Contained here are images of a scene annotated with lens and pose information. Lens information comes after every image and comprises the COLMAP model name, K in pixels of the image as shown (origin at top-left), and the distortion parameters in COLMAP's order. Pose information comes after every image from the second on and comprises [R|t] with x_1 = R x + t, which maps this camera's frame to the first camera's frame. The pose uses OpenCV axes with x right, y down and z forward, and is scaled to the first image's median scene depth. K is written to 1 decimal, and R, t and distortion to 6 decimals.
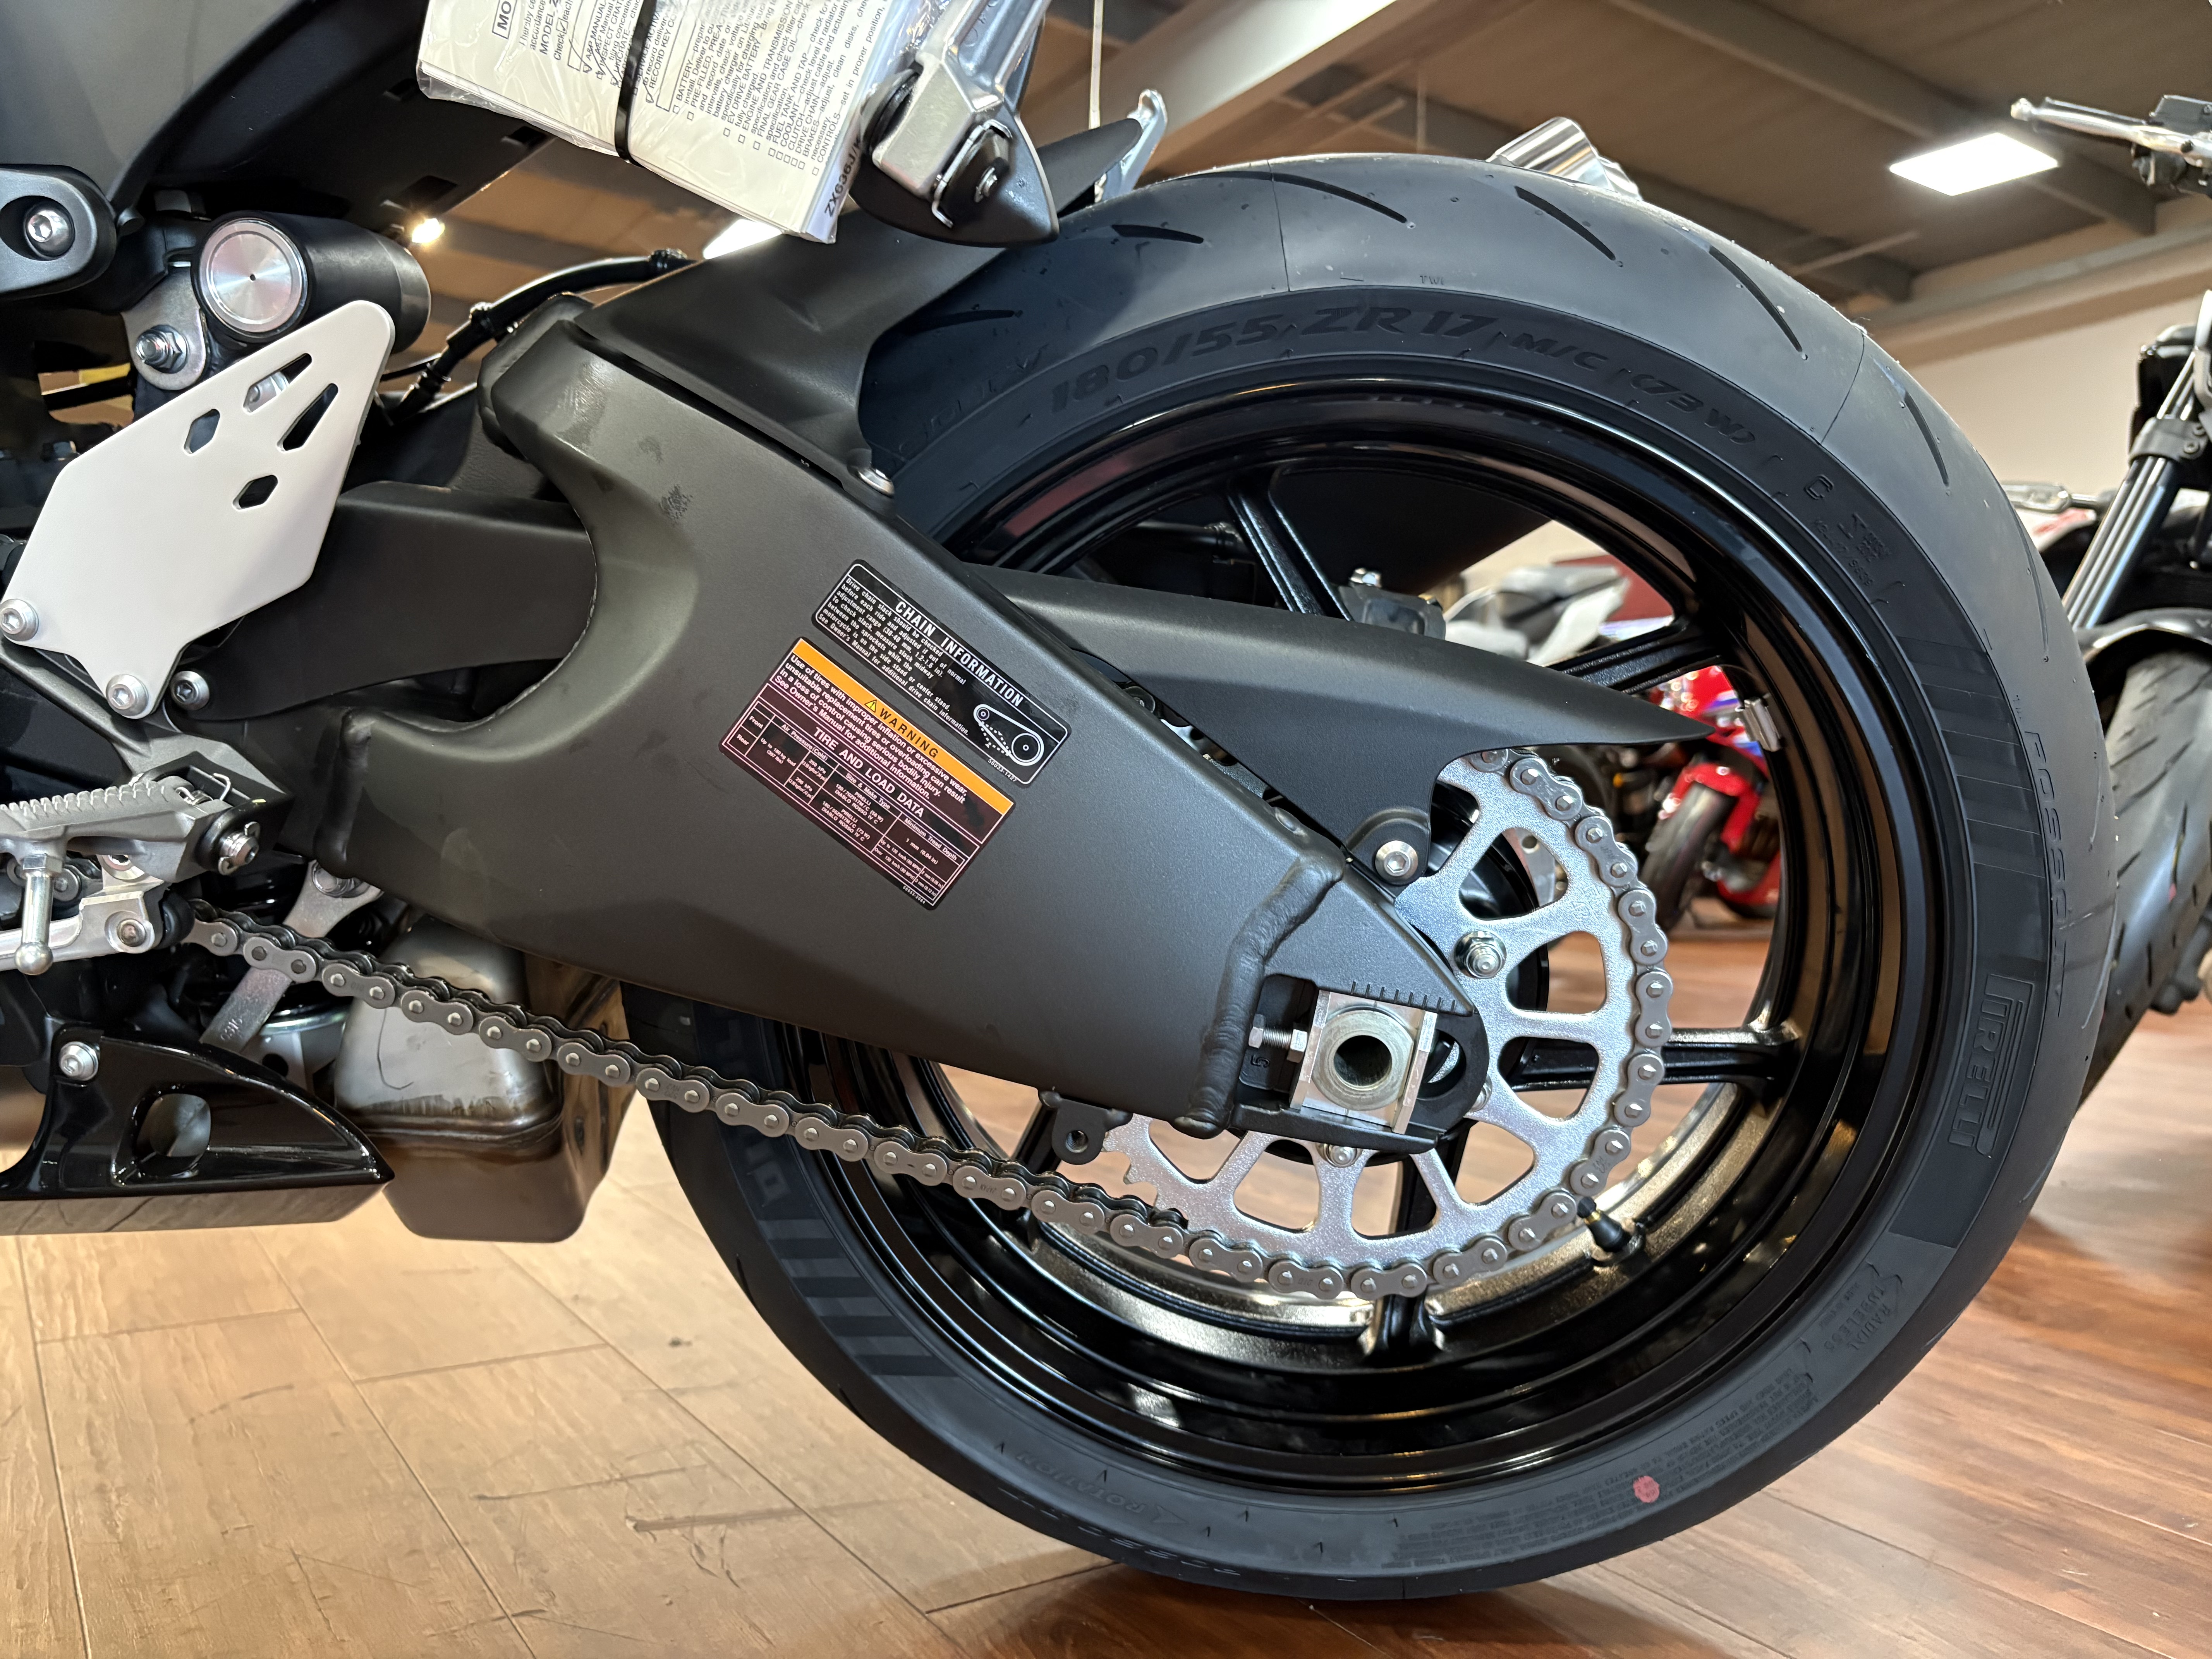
lens RADIAL K [[1691.8, 0, 1095.0], [0, 1691.8, 846.8], [0, 0, 1]] dist [0.049856, -0.054361]
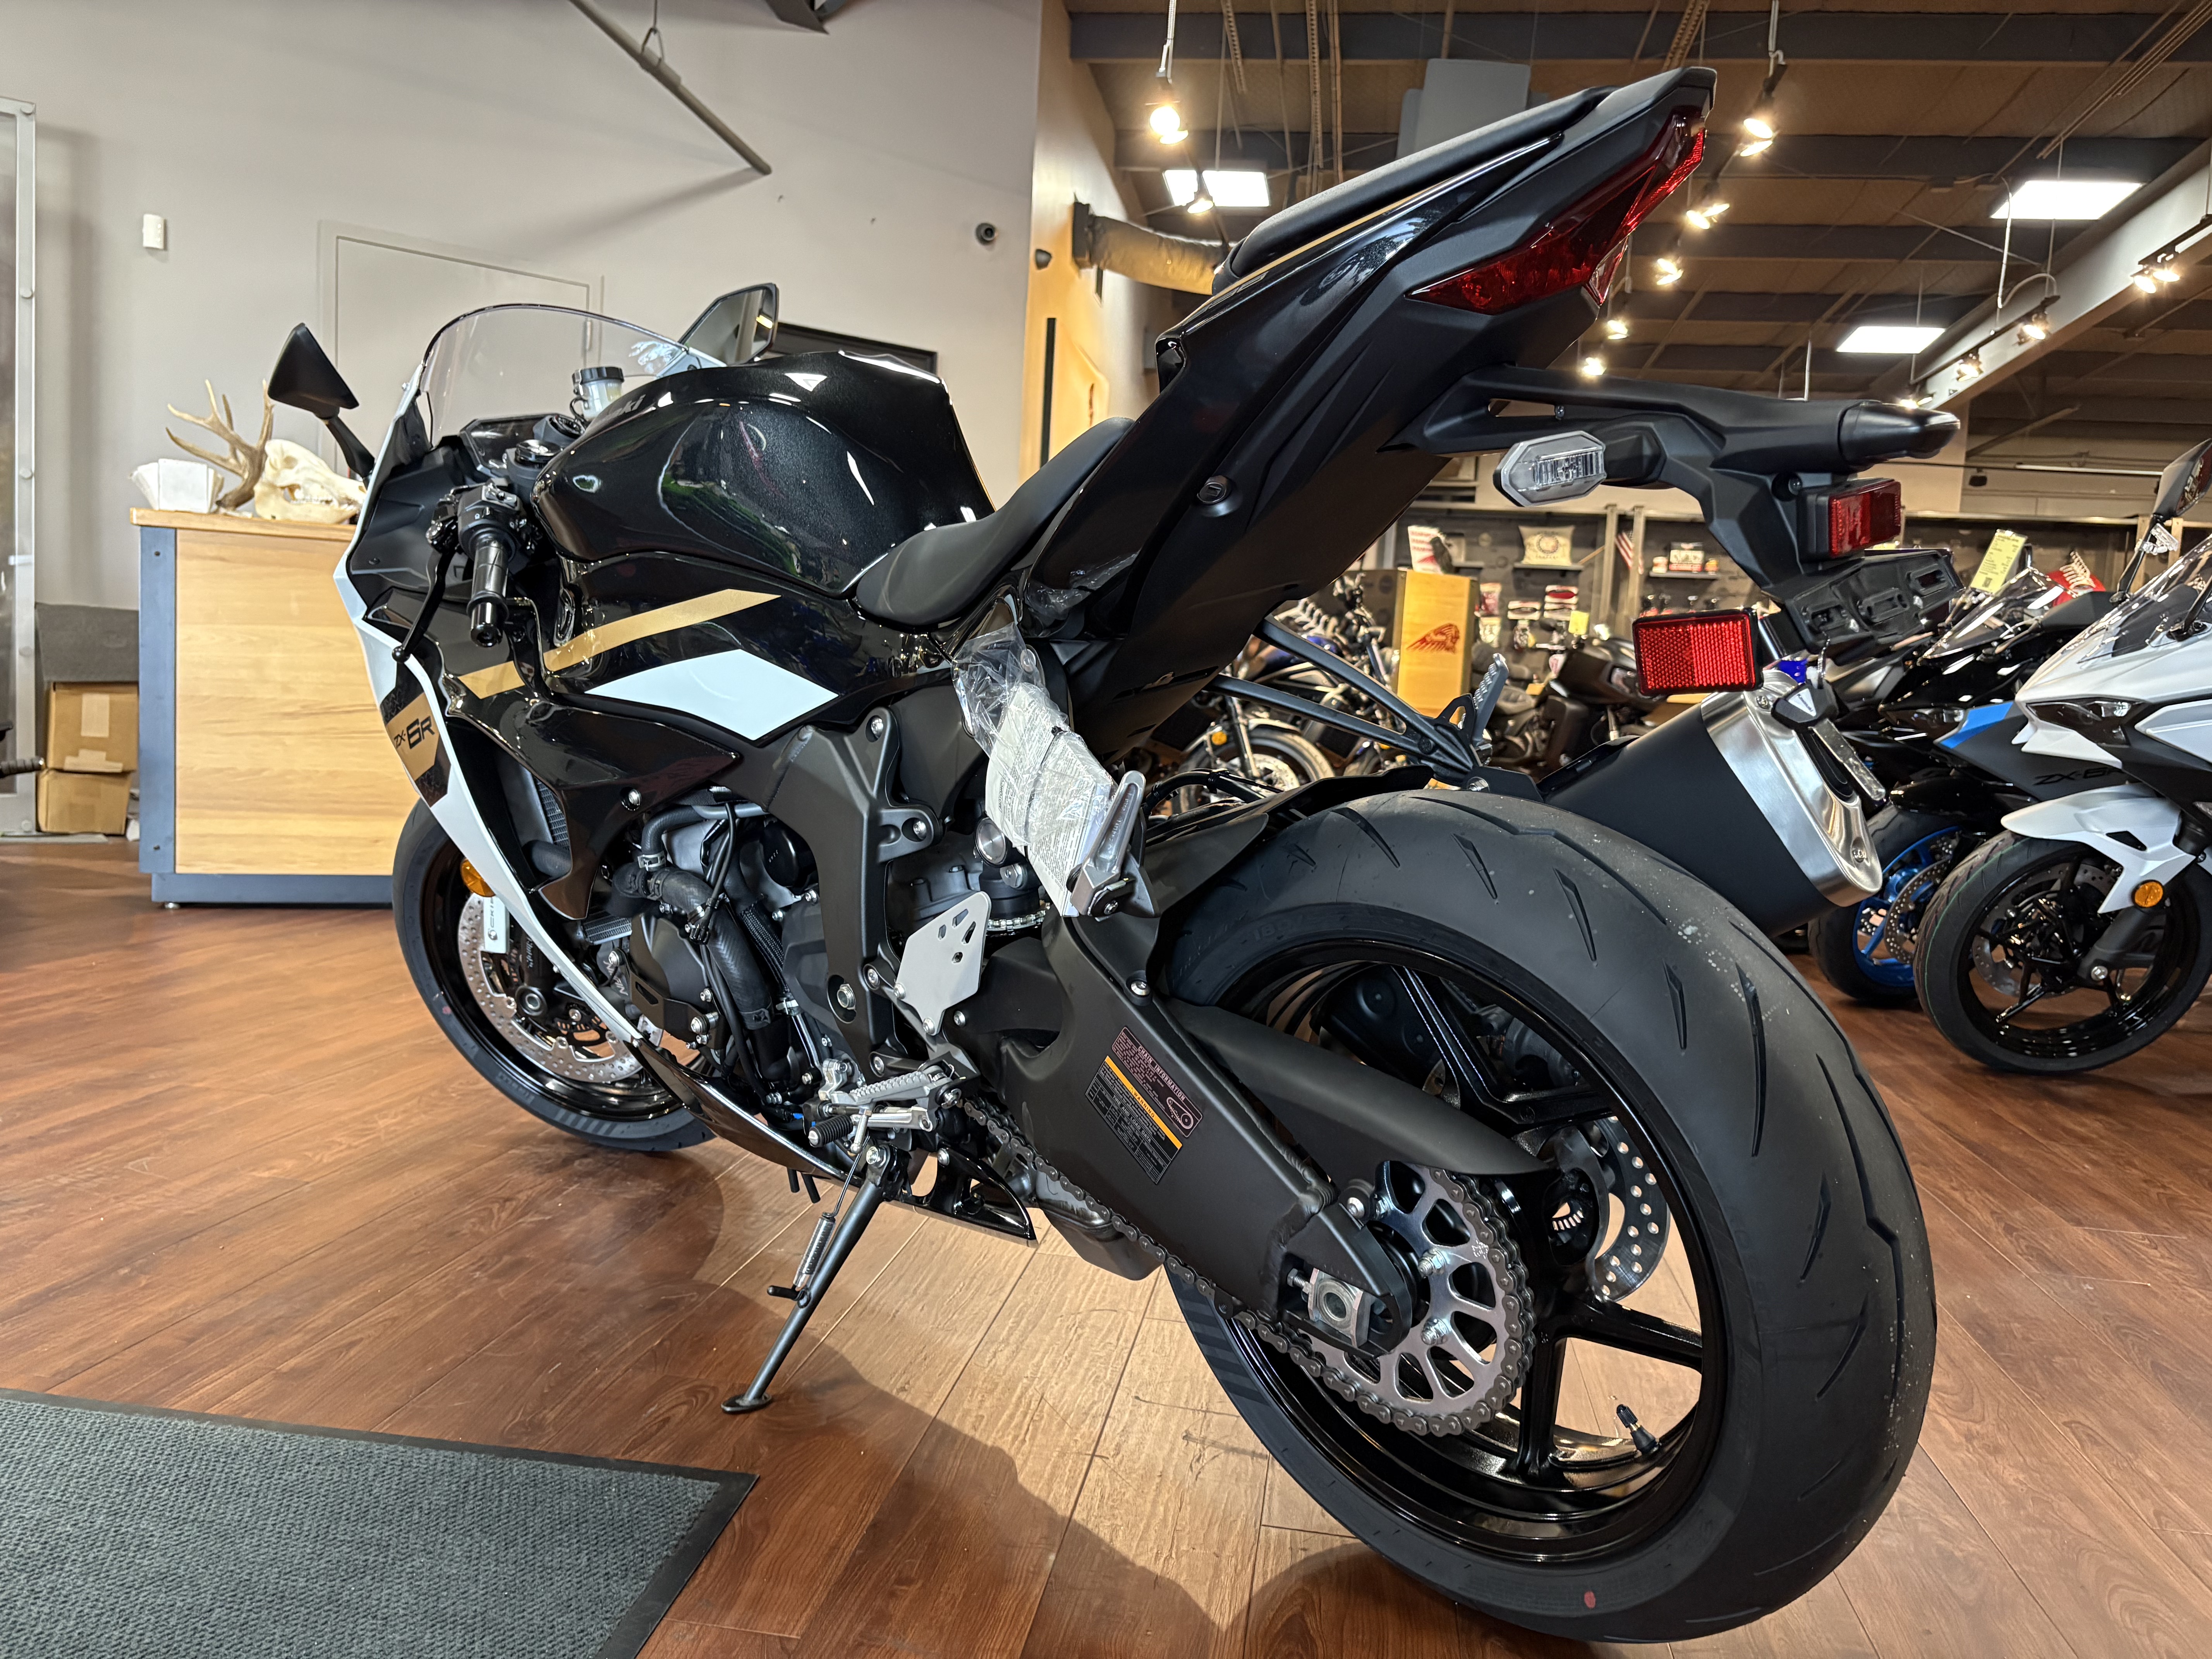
lens RADIAL K [[1691.8, 0, 1111.5], [0, 1691.8, 836.8], [0, 0, 1]] dist [0.049856, -0.054361]
pose [[0.737858, 0.066416, -0.671680, 1.266938], [-0.042659, 0.997746, 0.051796, -0.507917], [0.673606, -0.009565, 0.739028, -0.629328]]
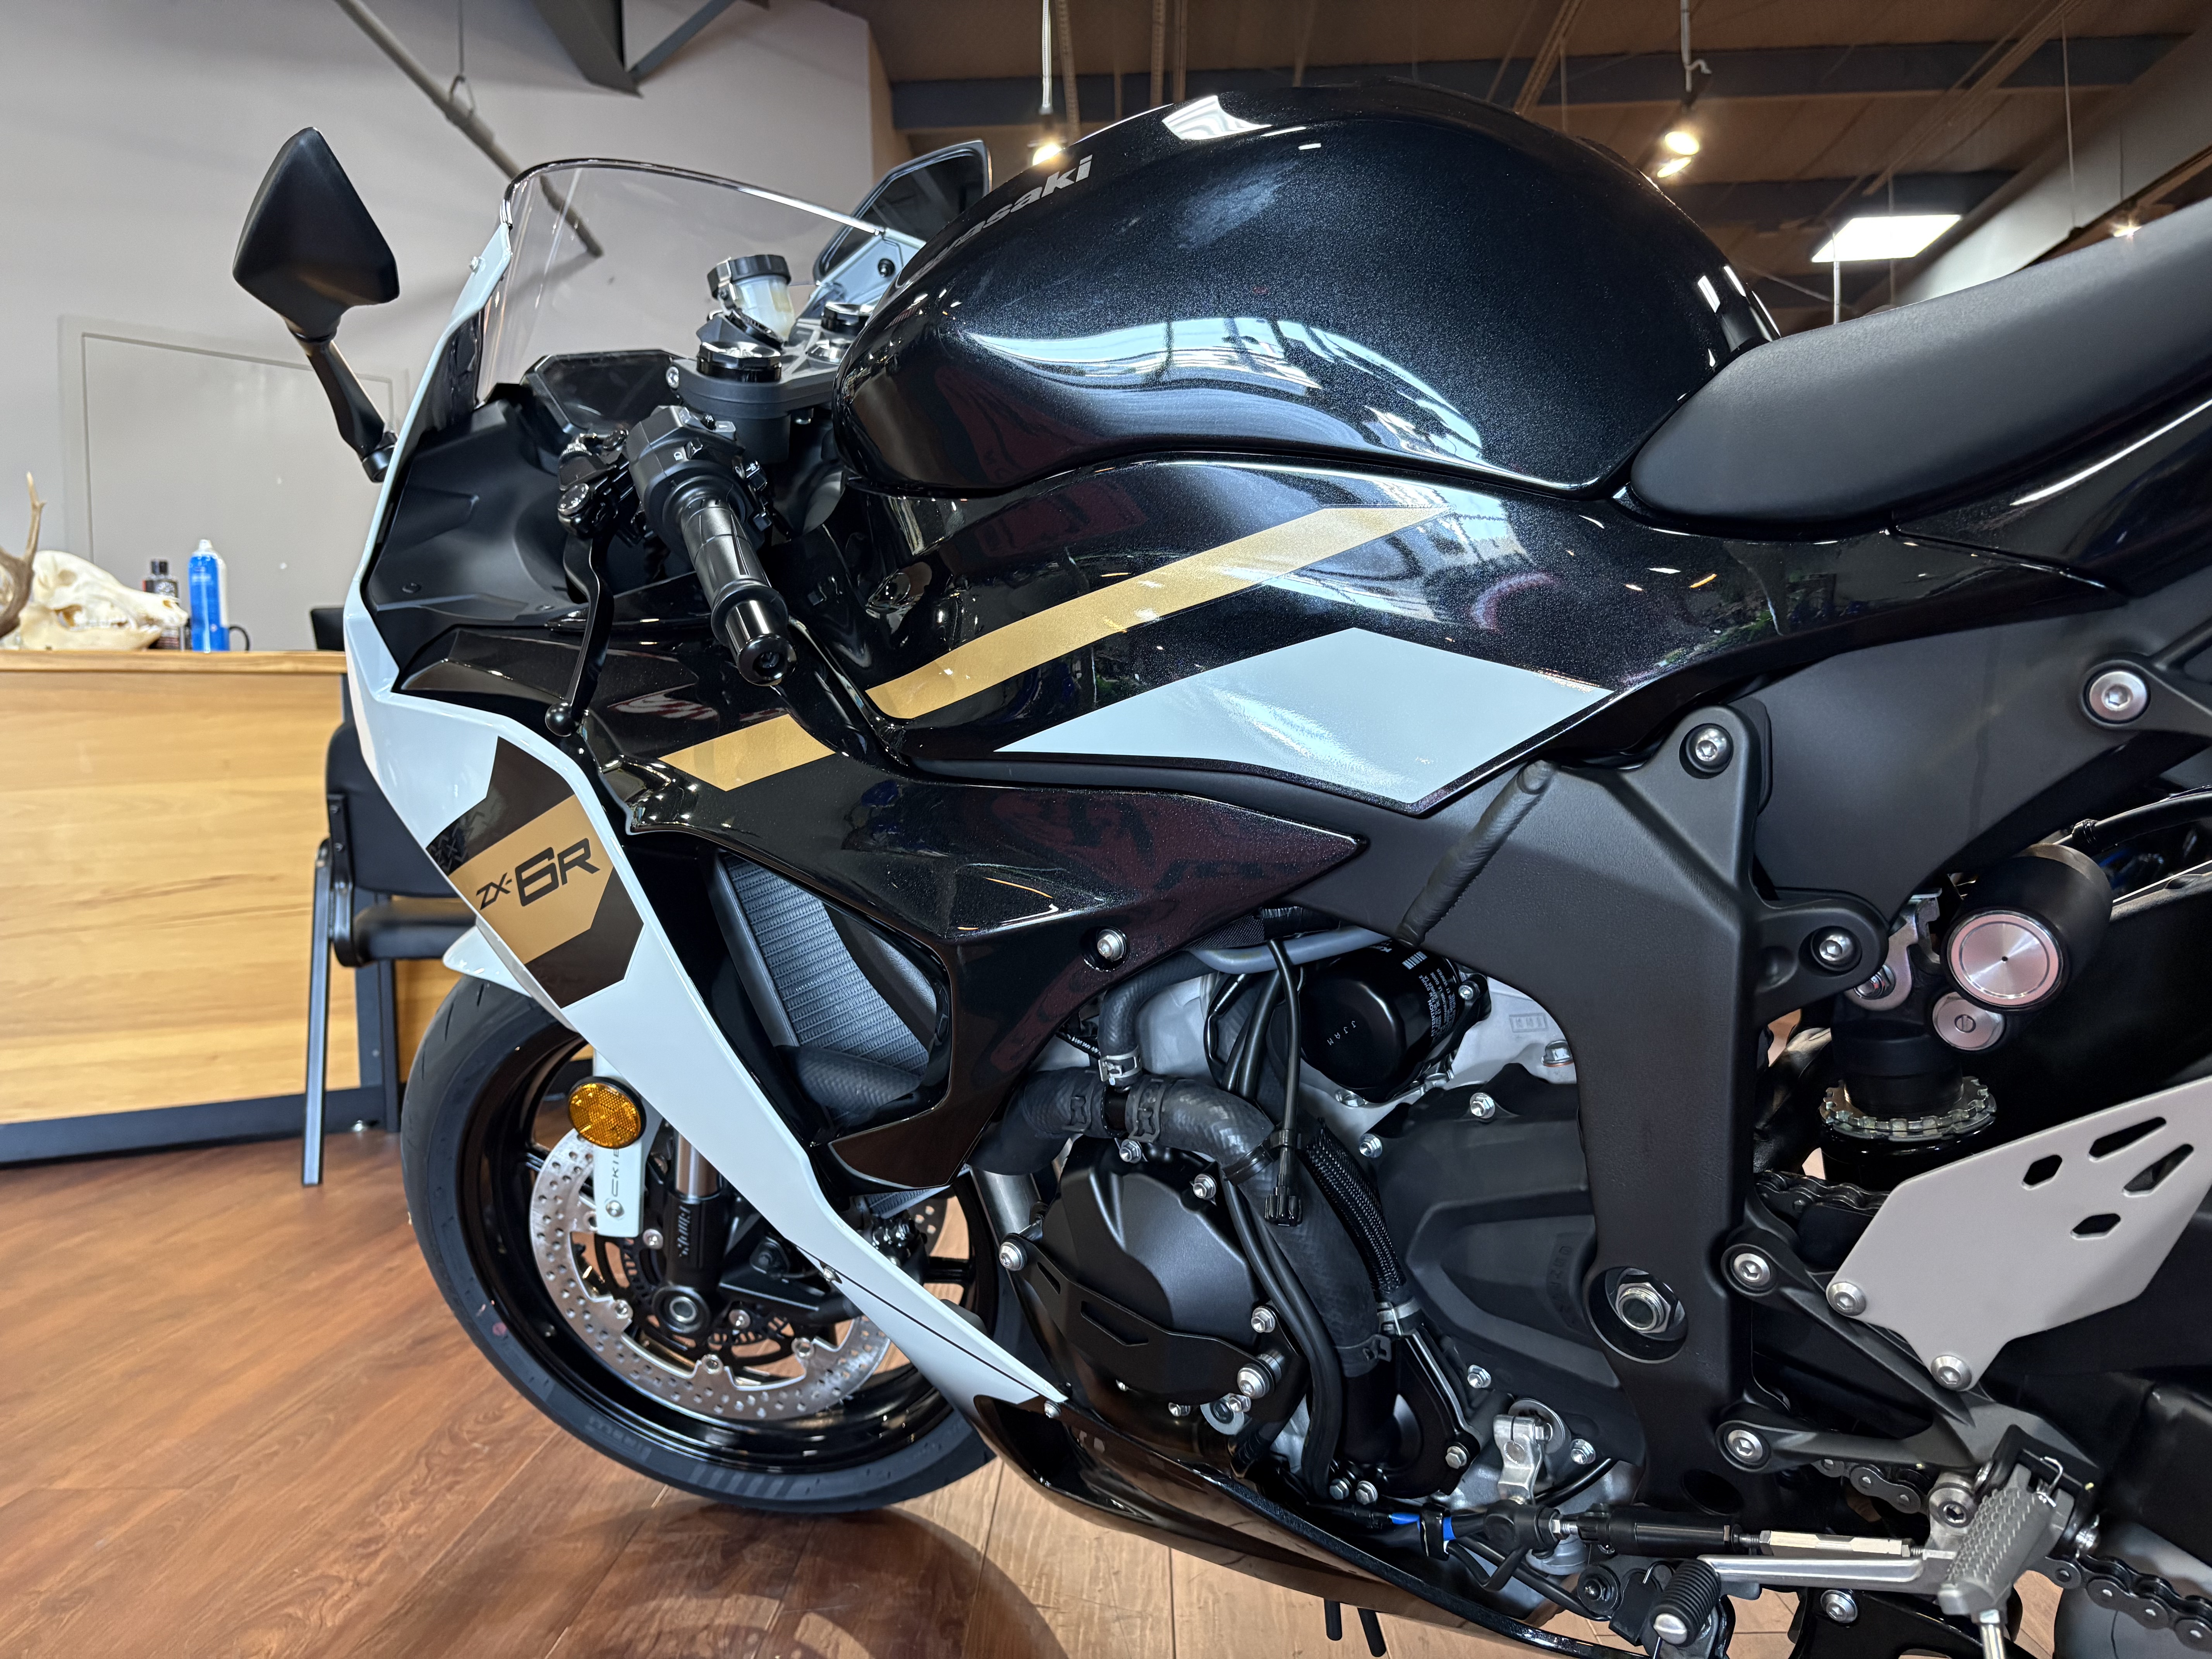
lens RADIAL K [[1691.8, 0, 1102.5], [0, 1691.8, 832.6], [0, 0, 1]] dist [0.049856, -0.054361]
pose [[0.818283, -0.051217, -0.572529, -0.366691], [0.049255, 0.998607, -0.018936, -0.462993], [0.572701, -0.012705, 0.819666, -0.256393]]
